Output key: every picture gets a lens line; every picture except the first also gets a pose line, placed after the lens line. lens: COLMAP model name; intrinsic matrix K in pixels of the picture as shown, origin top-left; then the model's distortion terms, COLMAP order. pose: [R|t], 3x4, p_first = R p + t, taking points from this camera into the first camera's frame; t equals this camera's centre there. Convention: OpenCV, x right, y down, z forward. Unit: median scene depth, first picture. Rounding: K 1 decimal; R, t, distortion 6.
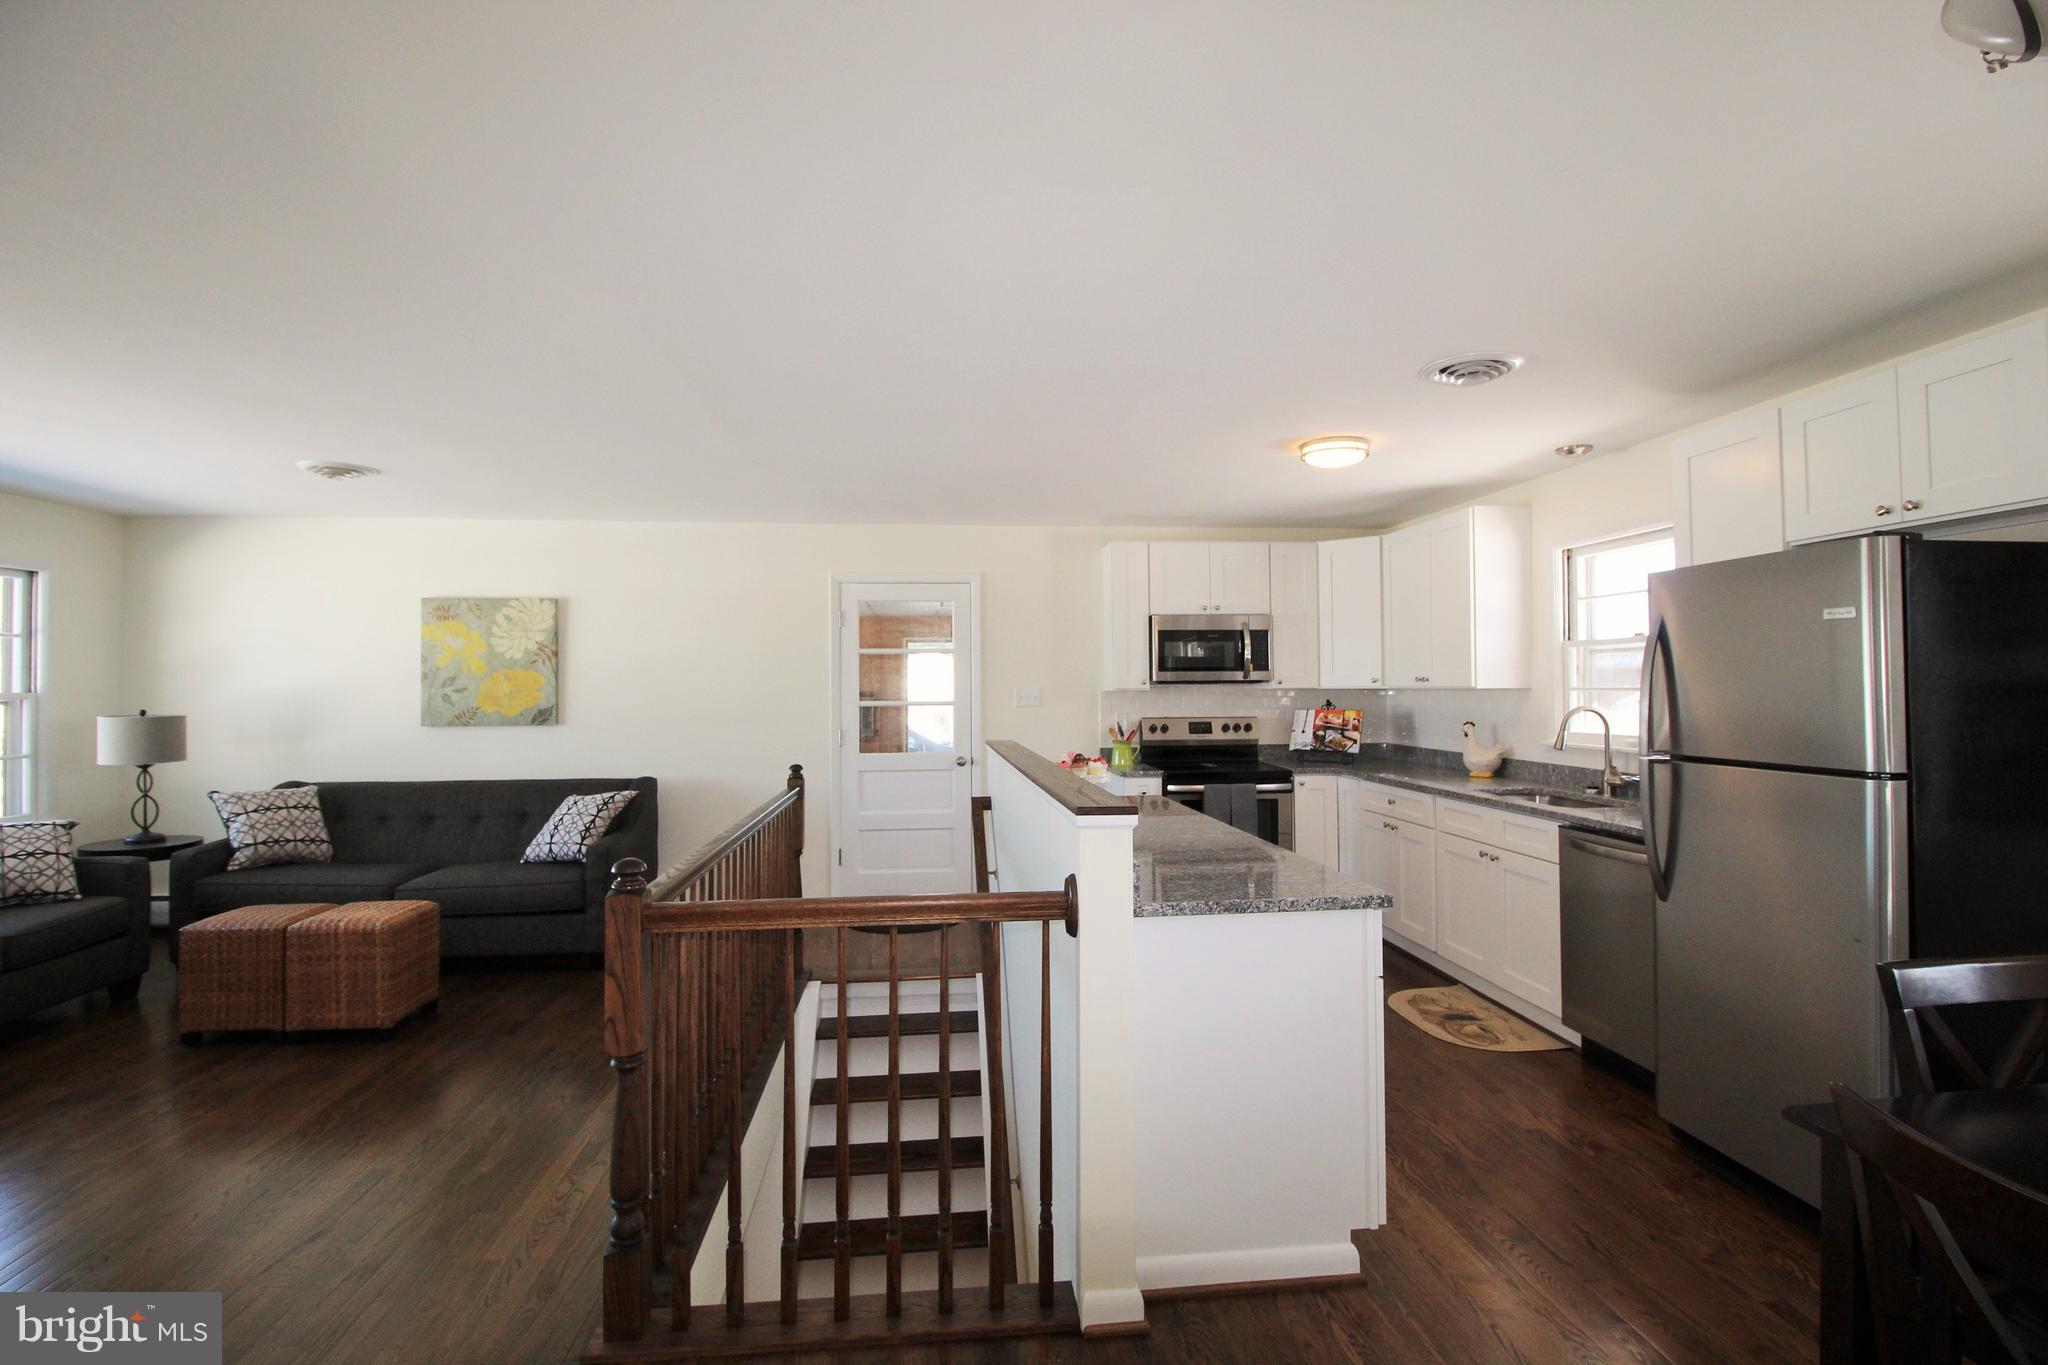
lens RADIAL K [[949.7, 0, 1027.2], [0, 949.7, 664.5], [0, 0, 1]] dist [0.002606, -0.013418]
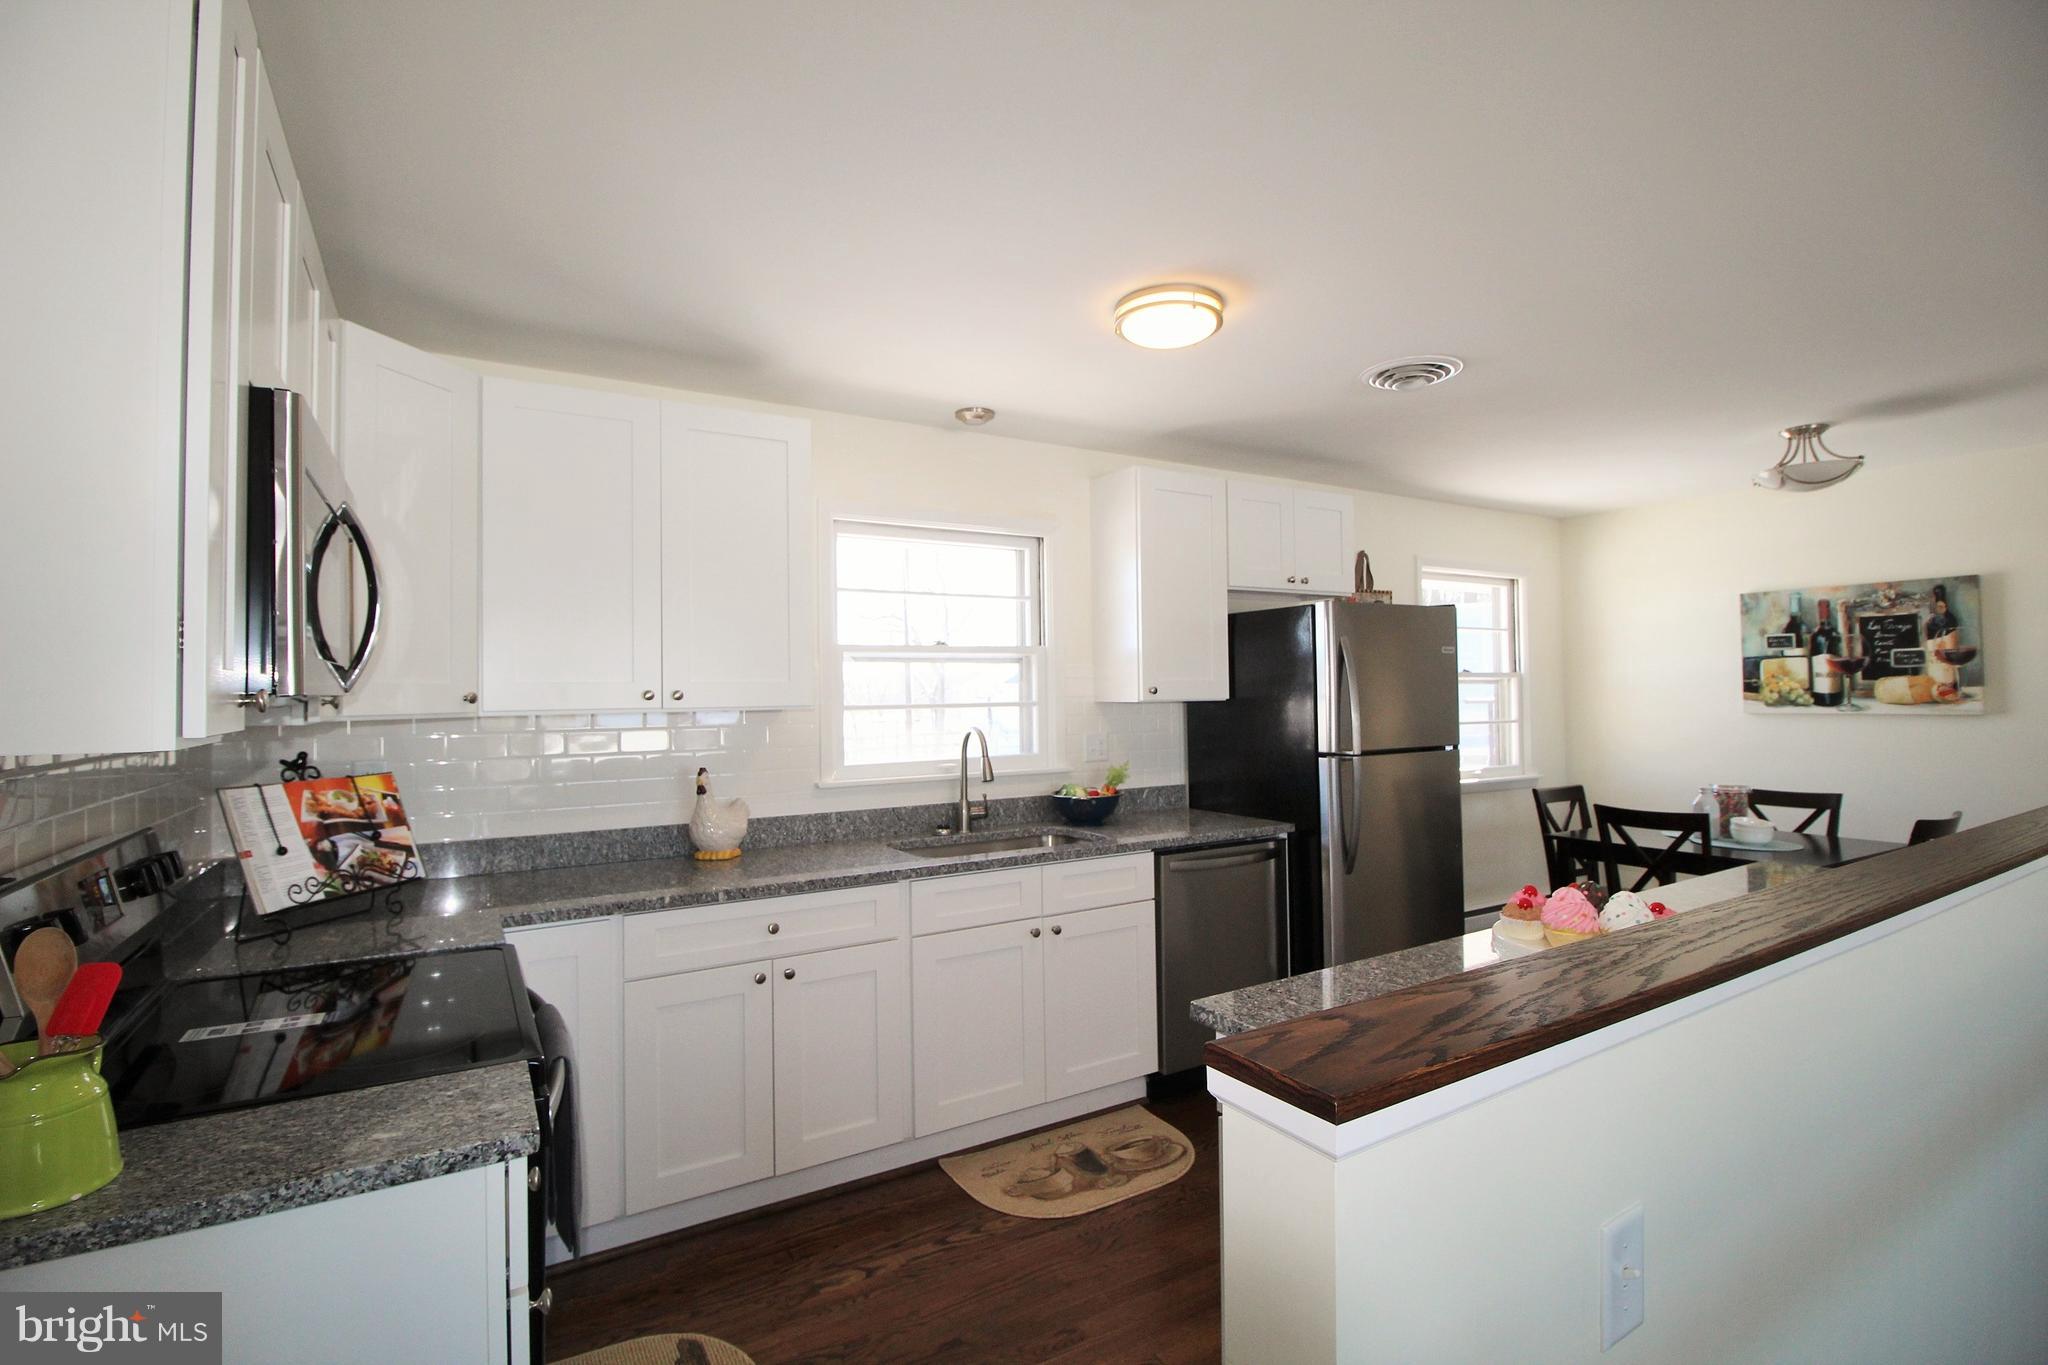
lens RADIAL K [[950.7, 0, 1022.2], [0, 950.7, 669.8], [0, 0, 1]] dist [0.001968, -0.014685]
pose [[-0.419358, 0.031283, 0.907282, -0.149510], [-0.006138, 0.999286, -0.037292, 0.020958], [-0.907800, -0.021208, -0.418867, 1.079197]]
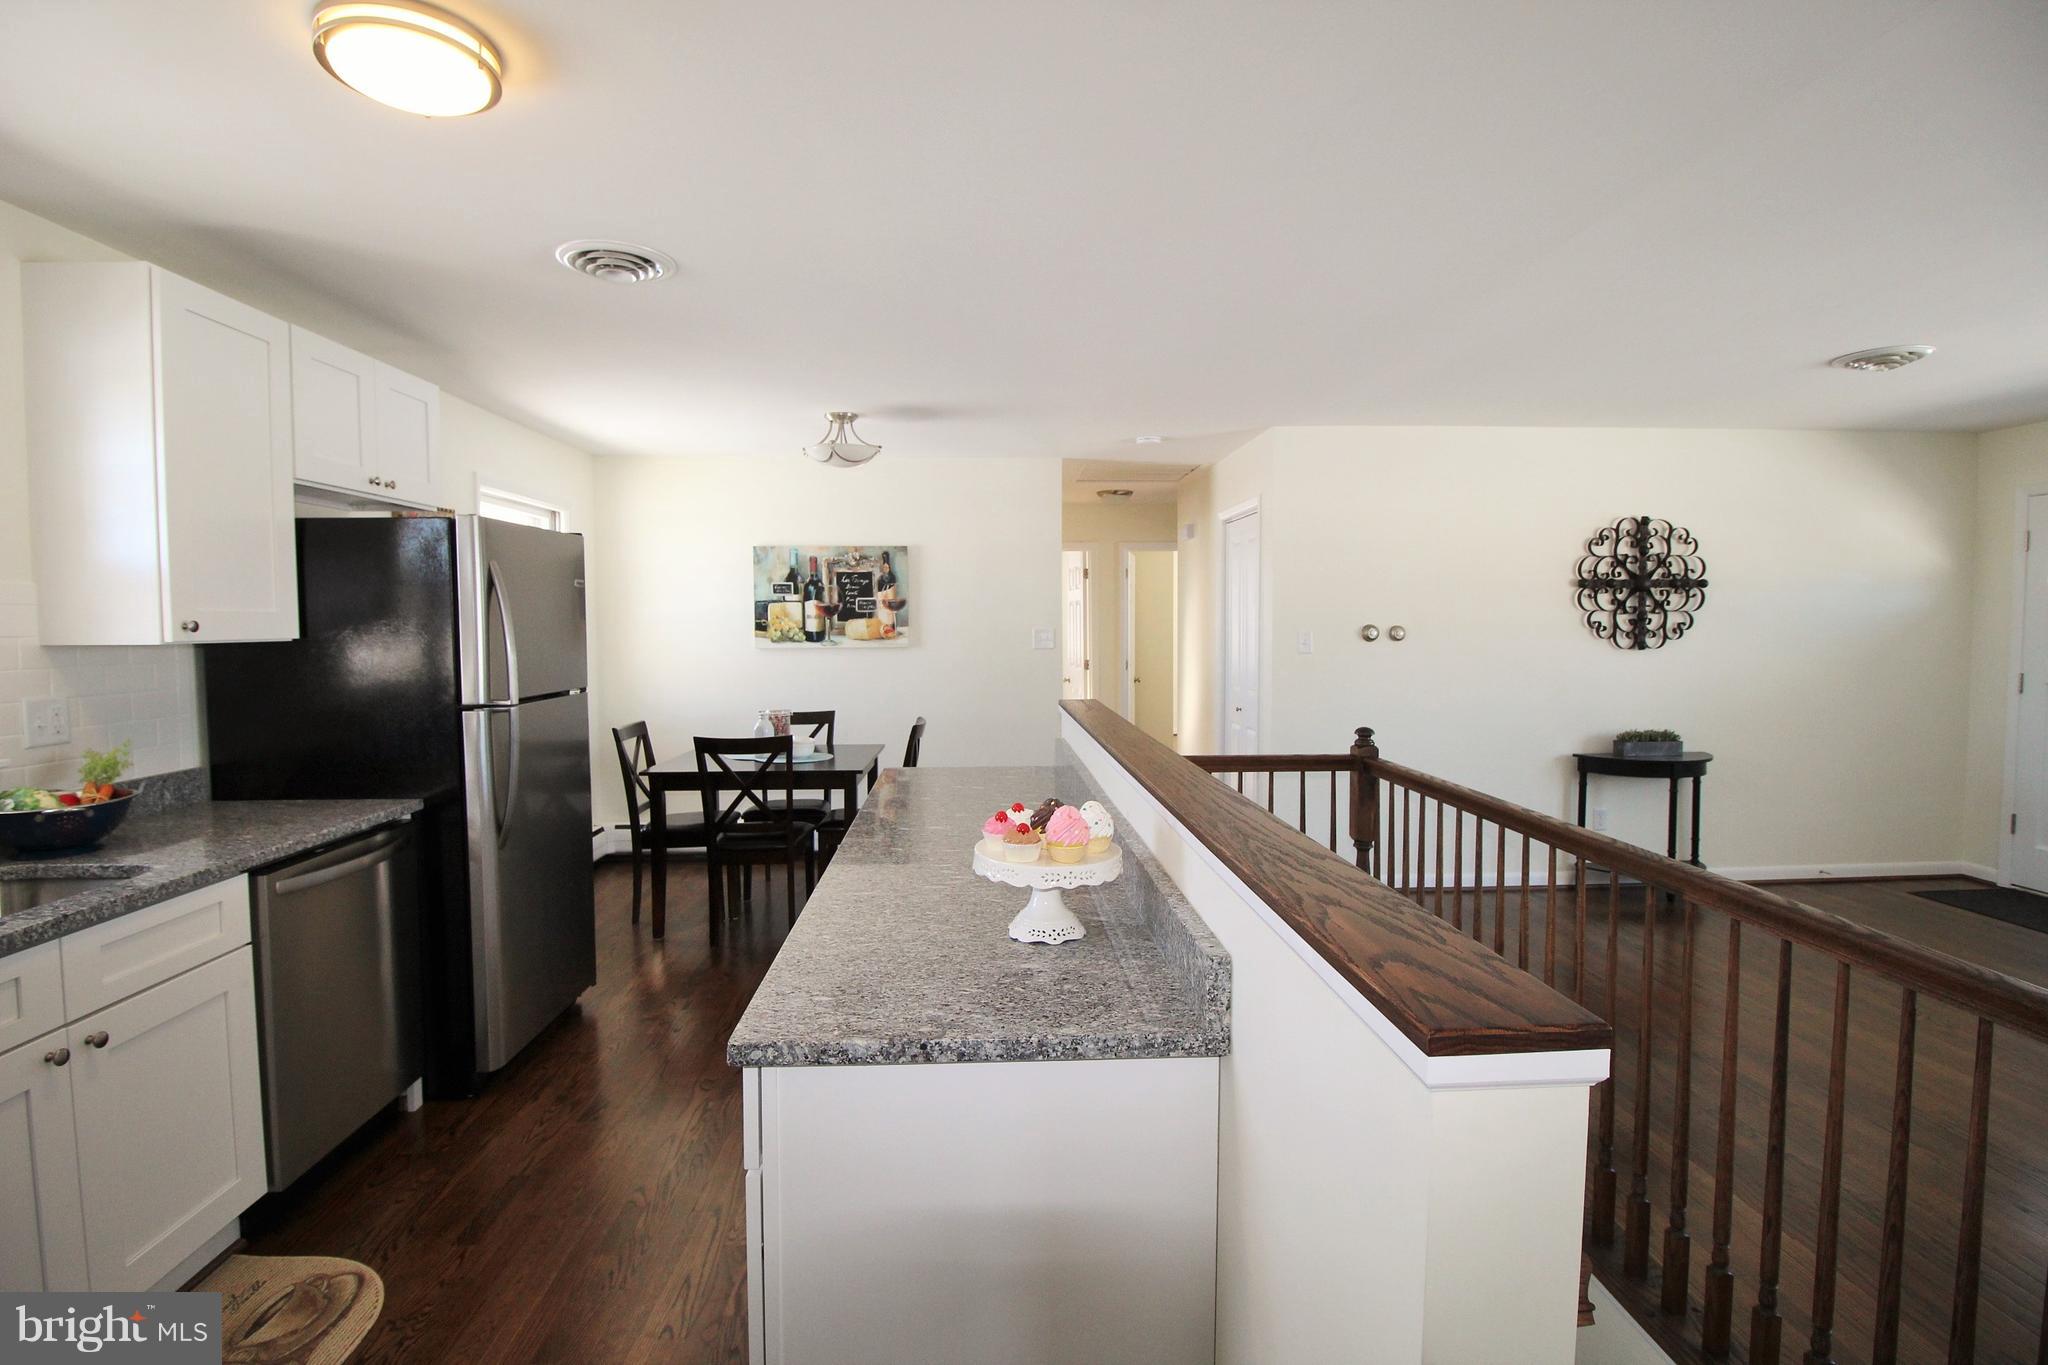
lens RADIAL K [[950.7, 0, 1022.2], [0, 950.7, 669.8], [0, 0, 1]] dist [0.001968, -0.014685]
pose [[-0.998235, 0.006937, 0.058985, 0.034581], [0.008593, 0.999574, 0.027878, 0.020922], [-0.058767, 0.028335, -0.997870, 1.121458]]
